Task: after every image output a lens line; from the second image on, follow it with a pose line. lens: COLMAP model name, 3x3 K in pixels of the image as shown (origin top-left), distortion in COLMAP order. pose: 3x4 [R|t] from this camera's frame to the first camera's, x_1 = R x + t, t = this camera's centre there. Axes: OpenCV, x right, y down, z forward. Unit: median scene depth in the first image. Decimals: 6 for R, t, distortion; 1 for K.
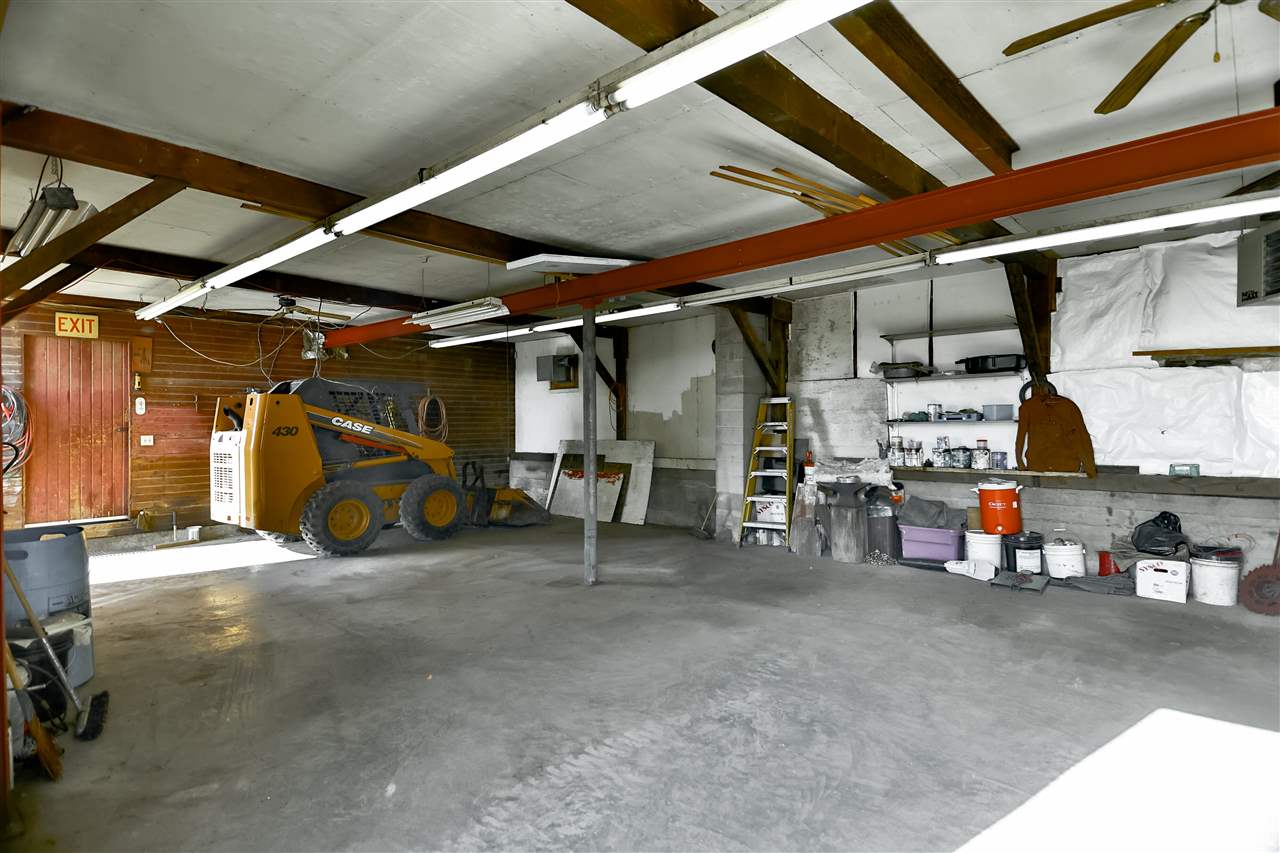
lens RADIAL K [[680.4, 0, 644.9], [0, 680.4, 421.3], [0, 0, 1]] dist [0.080124, -0.000014]
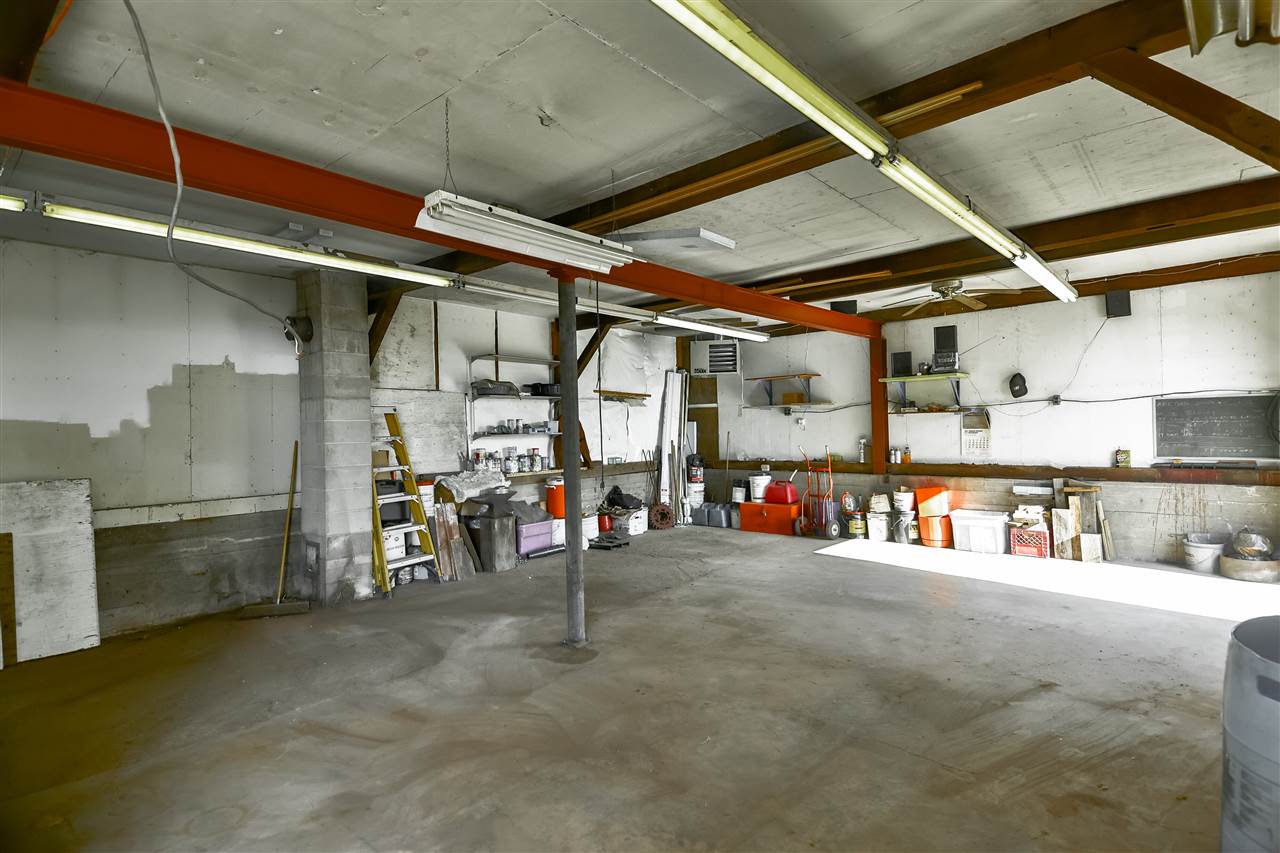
lens RADIAL K [[680.4, 0, 644.9], [0, 680.4, 421.3], [0, 0, 1]] dist [0.080124, -0.000014]
pose [[-0.074169, 0.019919, 0.997047, -0.710688], [0.015801, 0.999698, -0.018796, 0.003560], [-0.997121, 0.014361, -0.074461, 0.813791]]
